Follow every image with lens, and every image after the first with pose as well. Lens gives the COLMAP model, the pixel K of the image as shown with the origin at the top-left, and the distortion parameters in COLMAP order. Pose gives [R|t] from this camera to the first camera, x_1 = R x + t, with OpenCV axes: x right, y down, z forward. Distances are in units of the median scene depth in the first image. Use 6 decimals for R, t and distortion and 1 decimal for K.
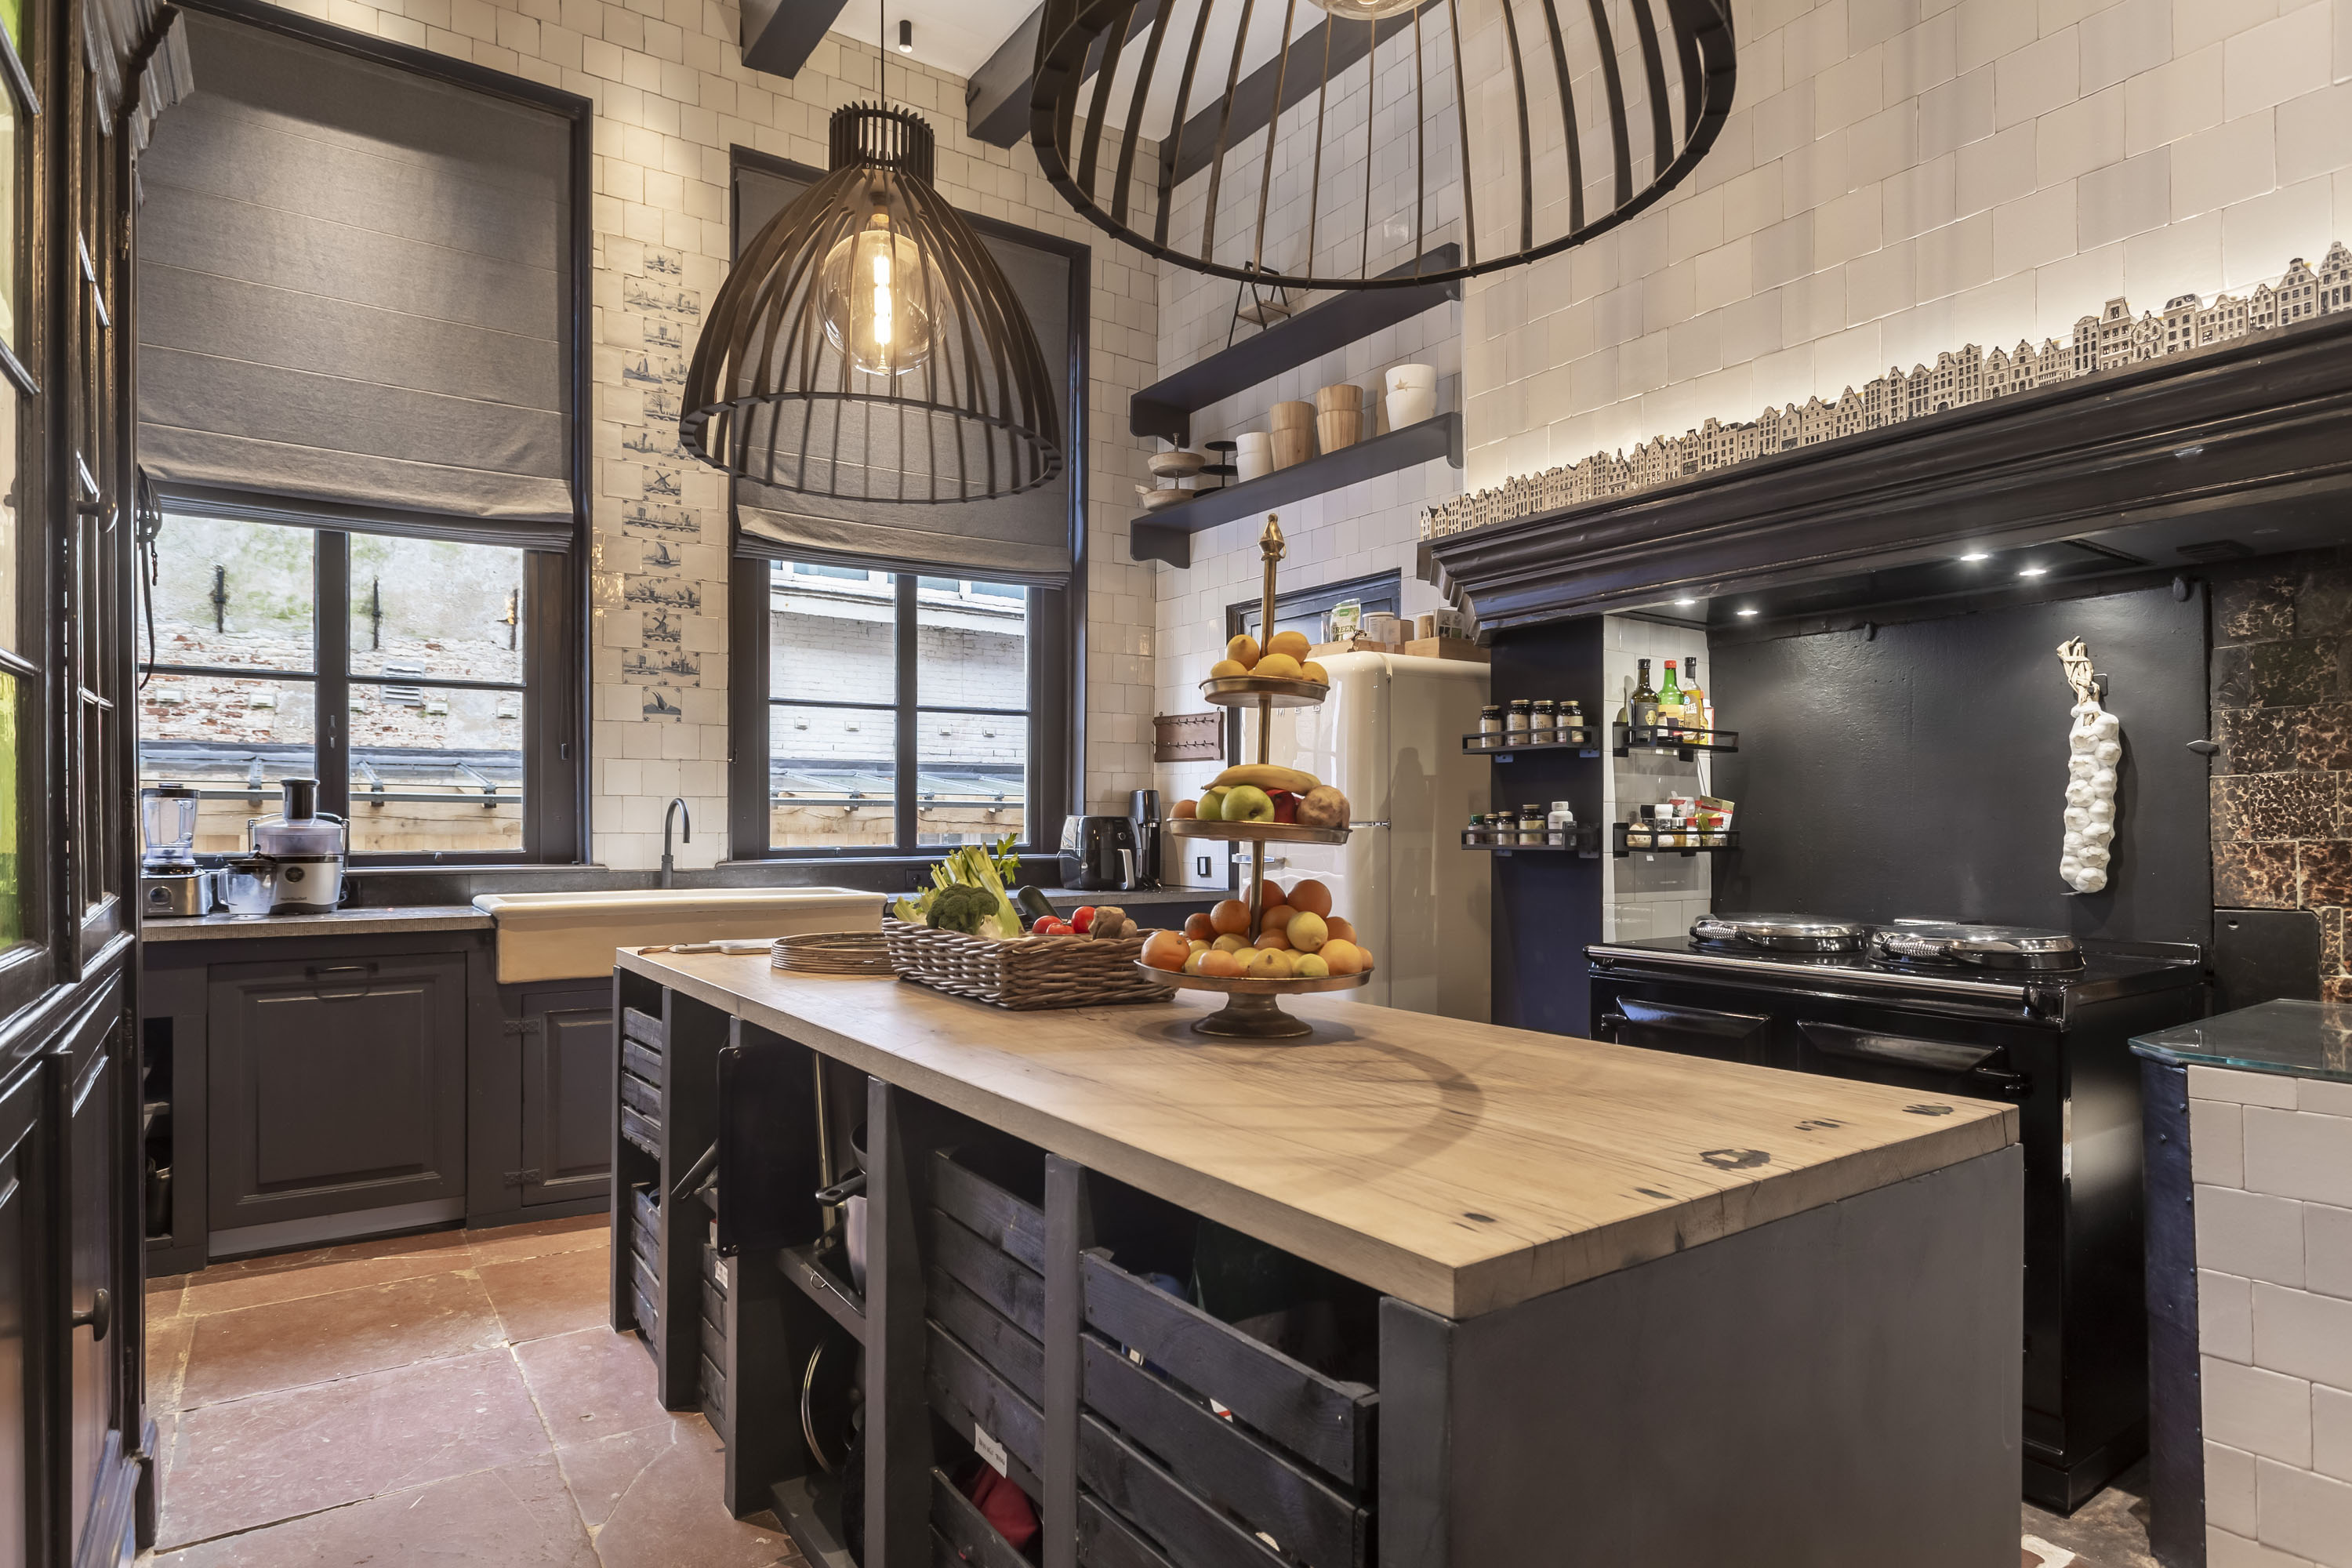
lens RADIAL K [[1278.4, 0, 1175.7], [0, 1278.4, 810.5], [0, 0, 1]] dist [-0.000500, 0.002455]
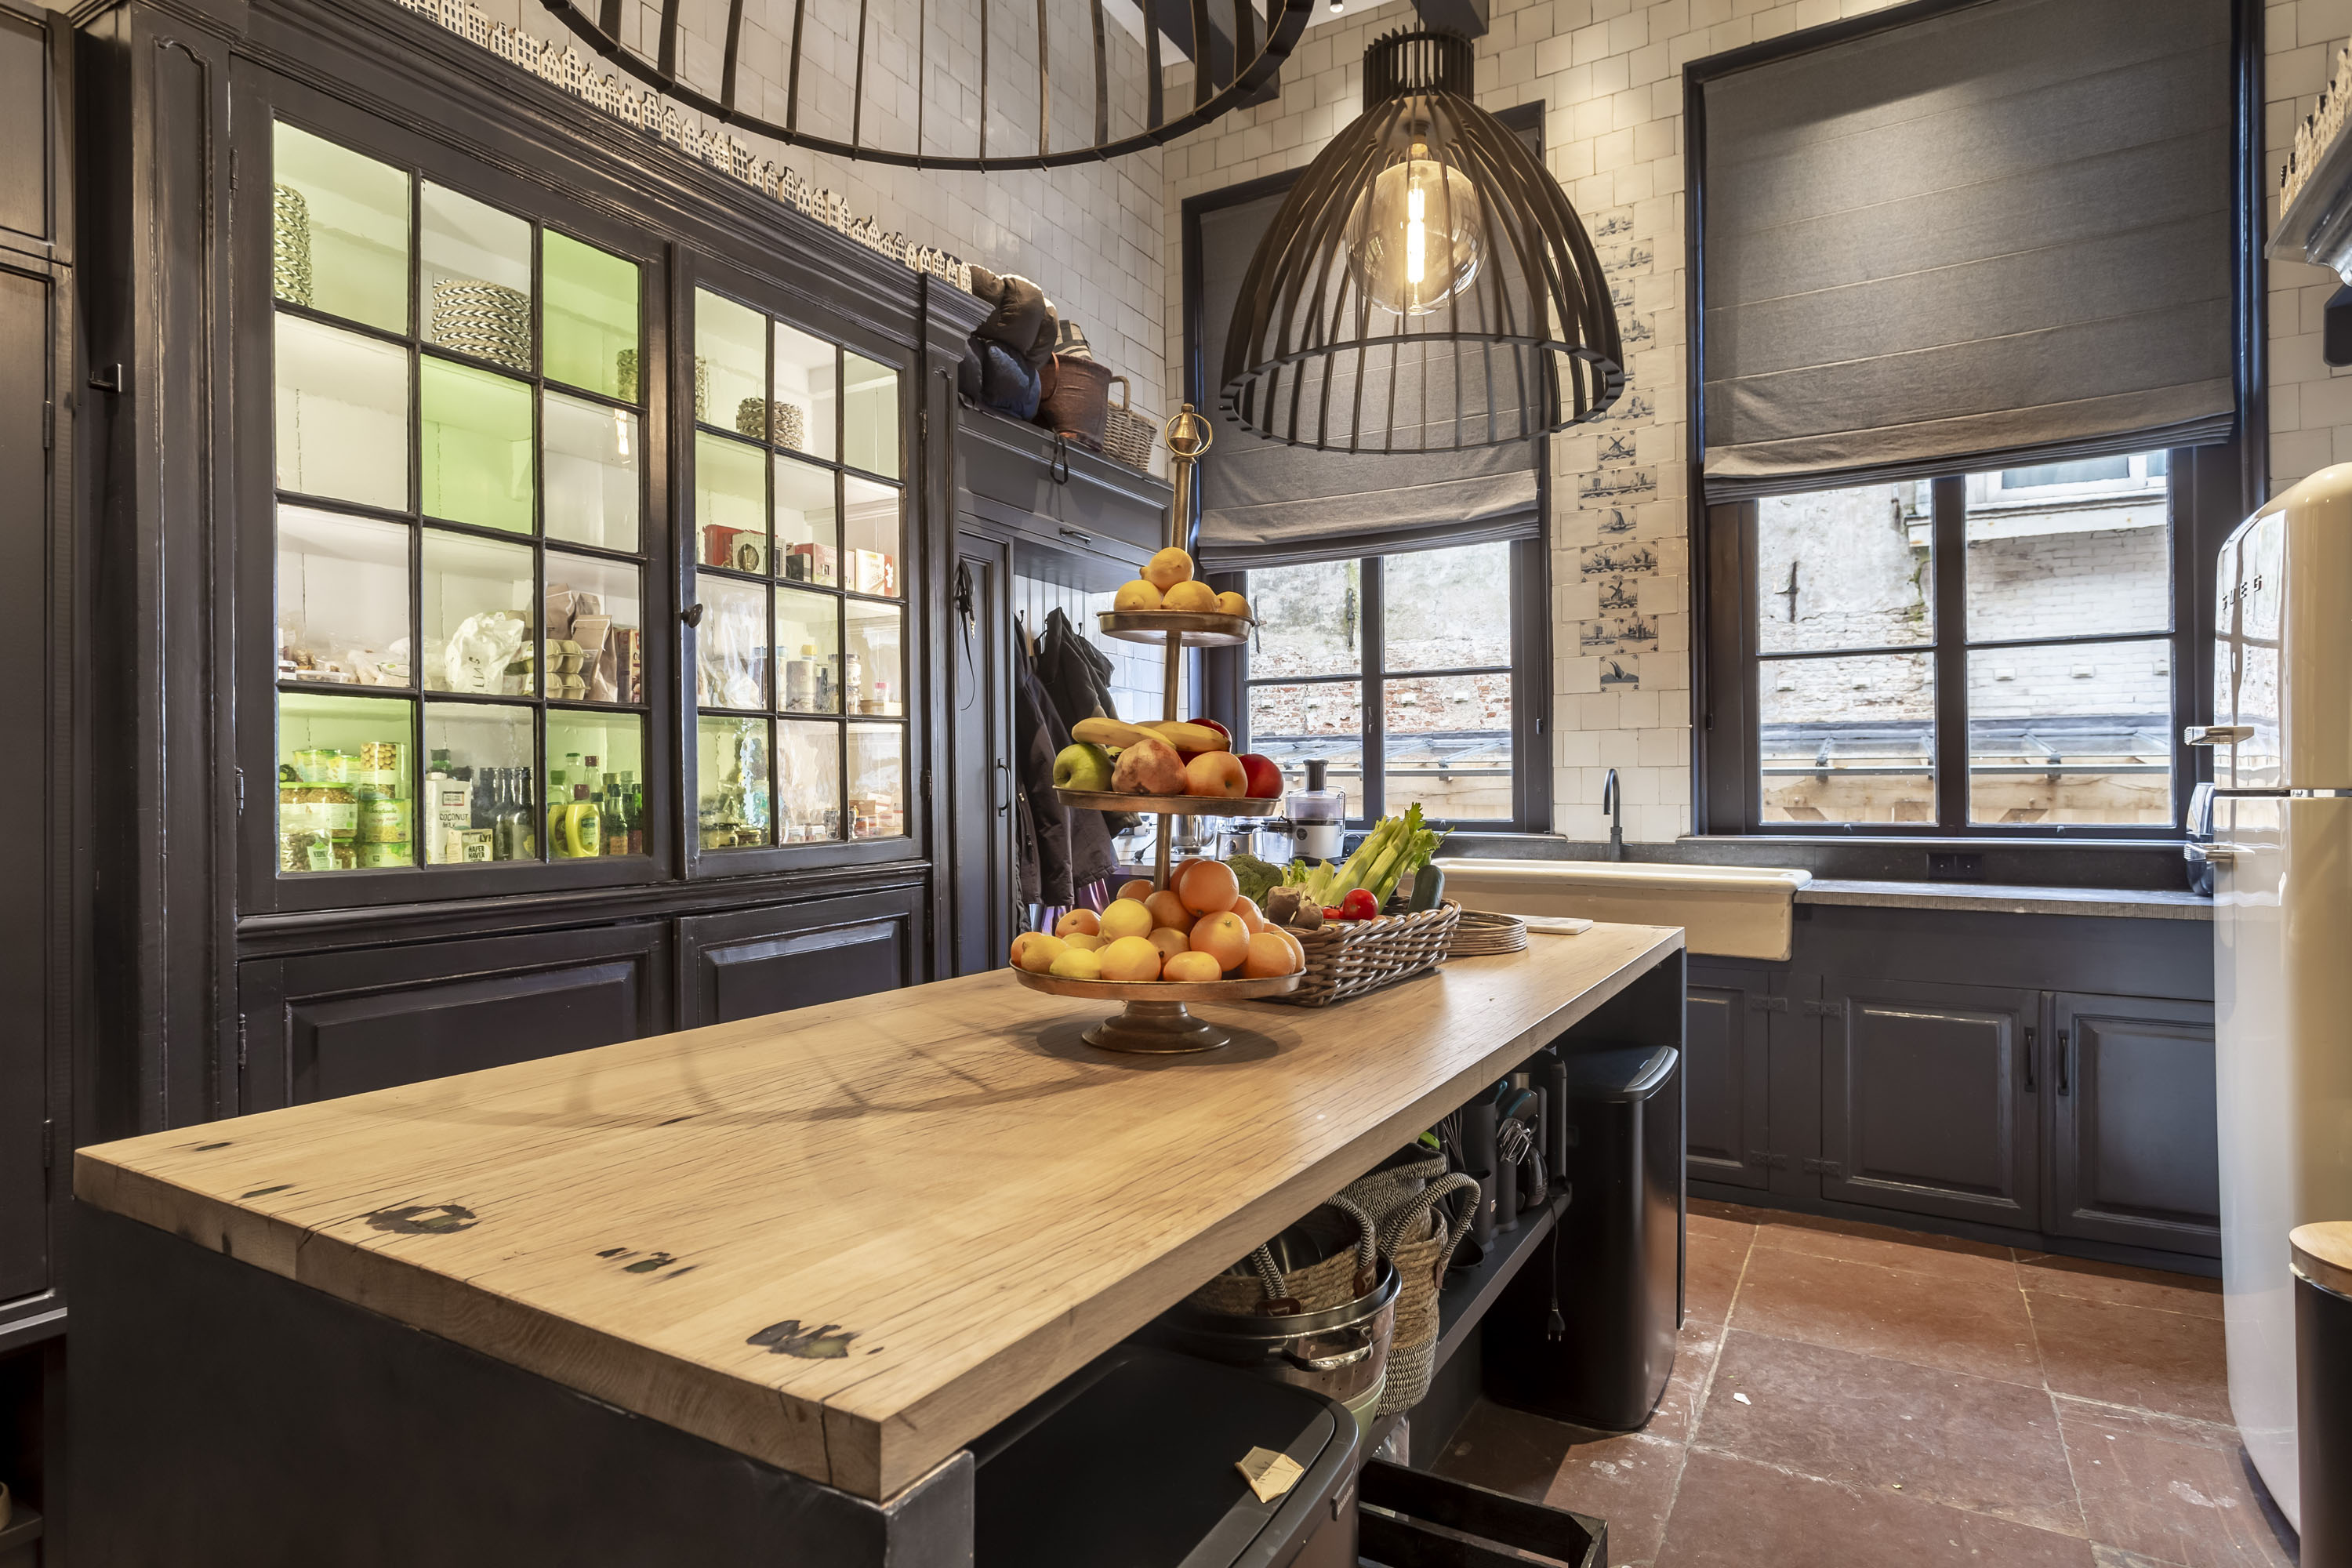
lens RADIAL K [[1278.4, 0, 1173.8], [0, 1278.4, 777.5], [0, 0, 1]] dist [-0.000500, 0.002455]
pose [[0.422833, -0.010666, -0.906145, 0.343675], [0.006171, 0.999941, -0.008891, 0.003460], [0.906187, -0.001833, 0.422874, 0.278726]]
